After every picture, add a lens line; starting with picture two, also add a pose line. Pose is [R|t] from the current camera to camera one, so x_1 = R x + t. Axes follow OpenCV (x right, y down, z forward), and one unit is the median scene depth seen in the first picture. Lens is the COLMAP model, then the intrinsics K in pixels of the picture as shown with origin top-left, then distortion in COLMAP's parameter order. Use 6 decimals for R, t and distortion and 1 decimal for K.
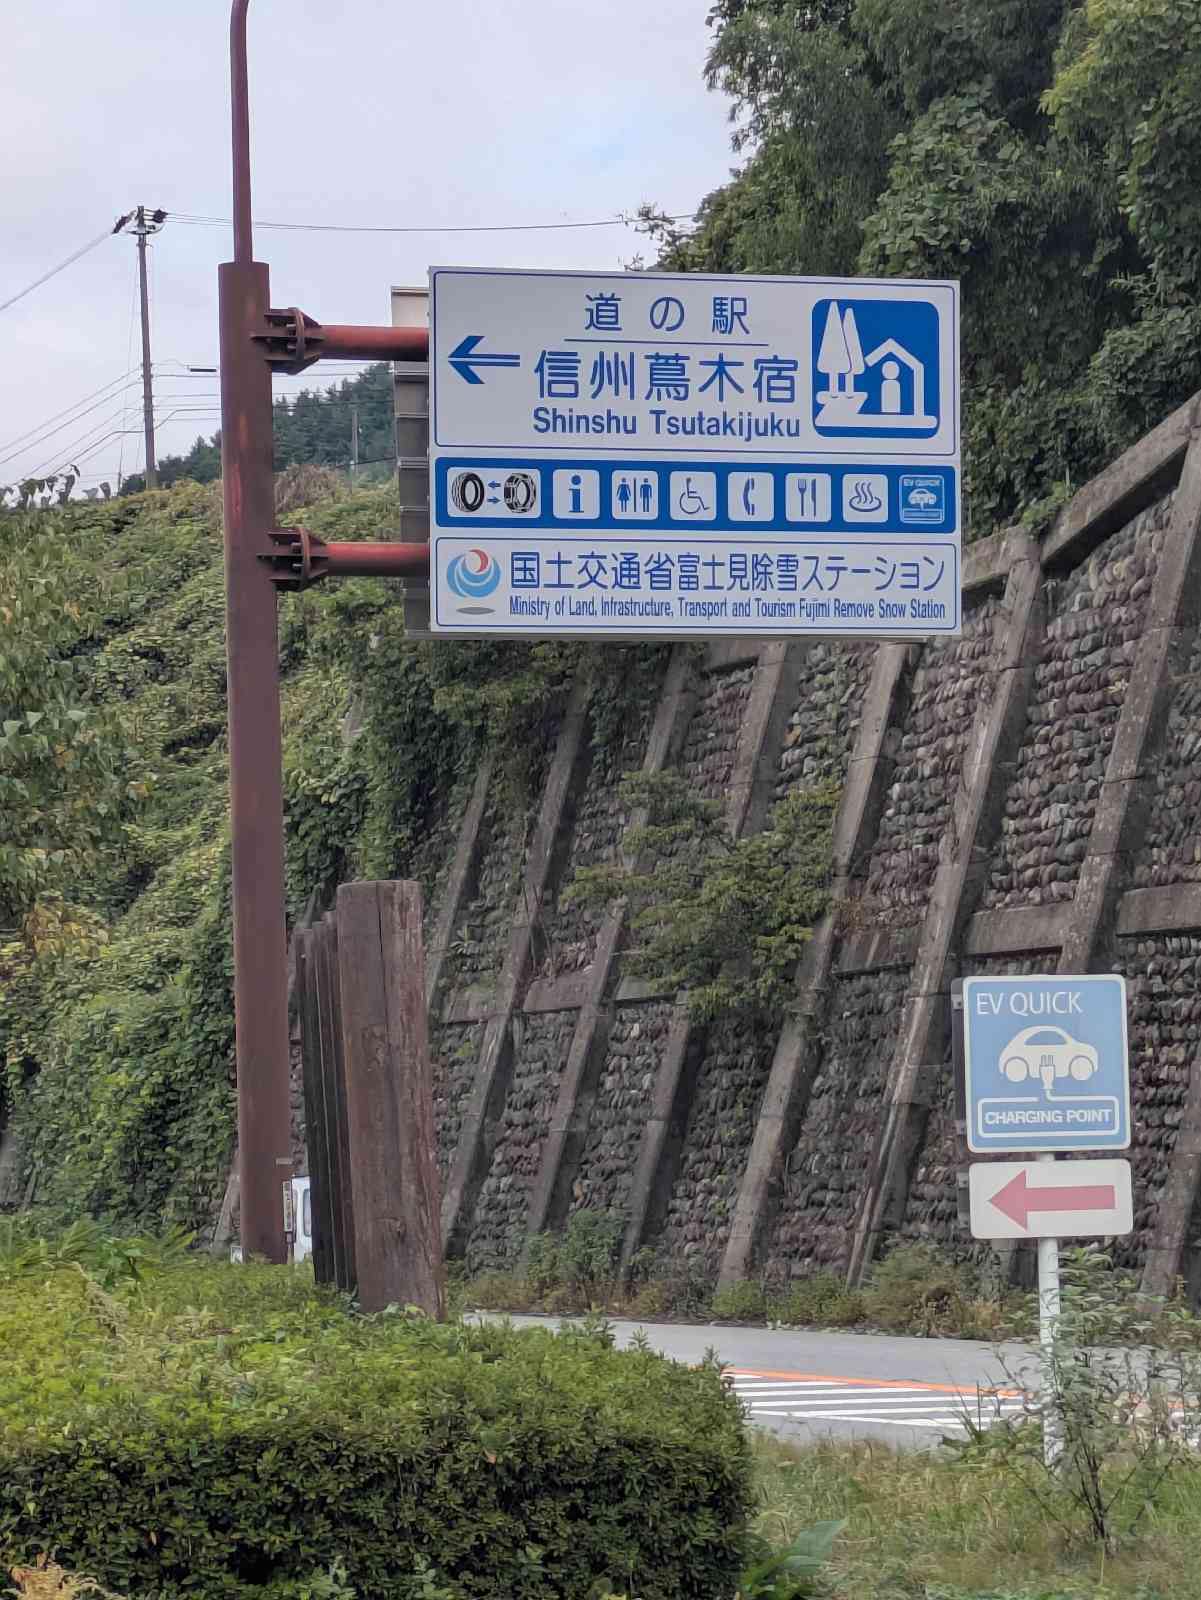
lens RADIAL K [[5880.4, 0, 599.5], [0, 5880.4, 806.1], [0, 0, 1]] dist [0.294889, 0.000000]
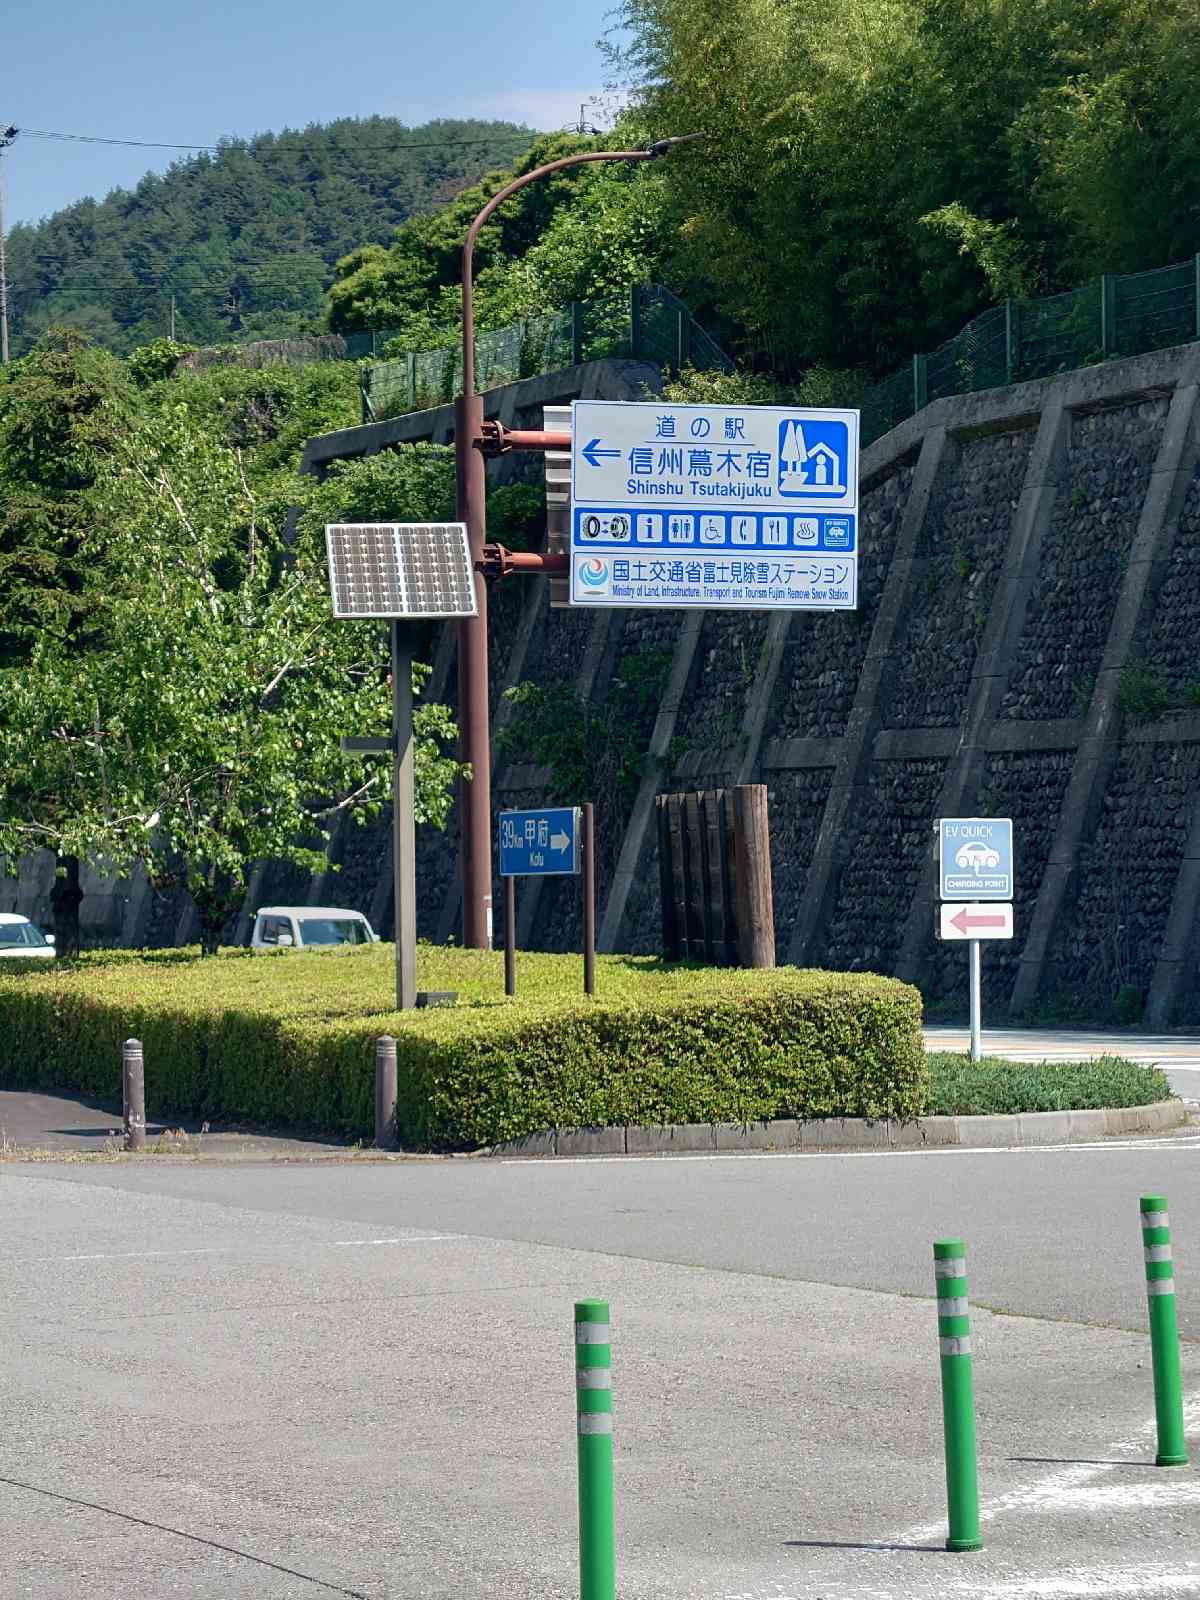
lens RADIAL K [[5880.4, 0, 602.0], [0, 5880.4, 795.5], [0, 0, 1]] dist [0.294889, 0.000000]
pose [[0.996207, 0.019901, 0.084712, -0.166930], [-0.023406, 0.998902, 0.040583, -0.043735], [-0.083811, -0.042412, 0.995579, -0.777299]]
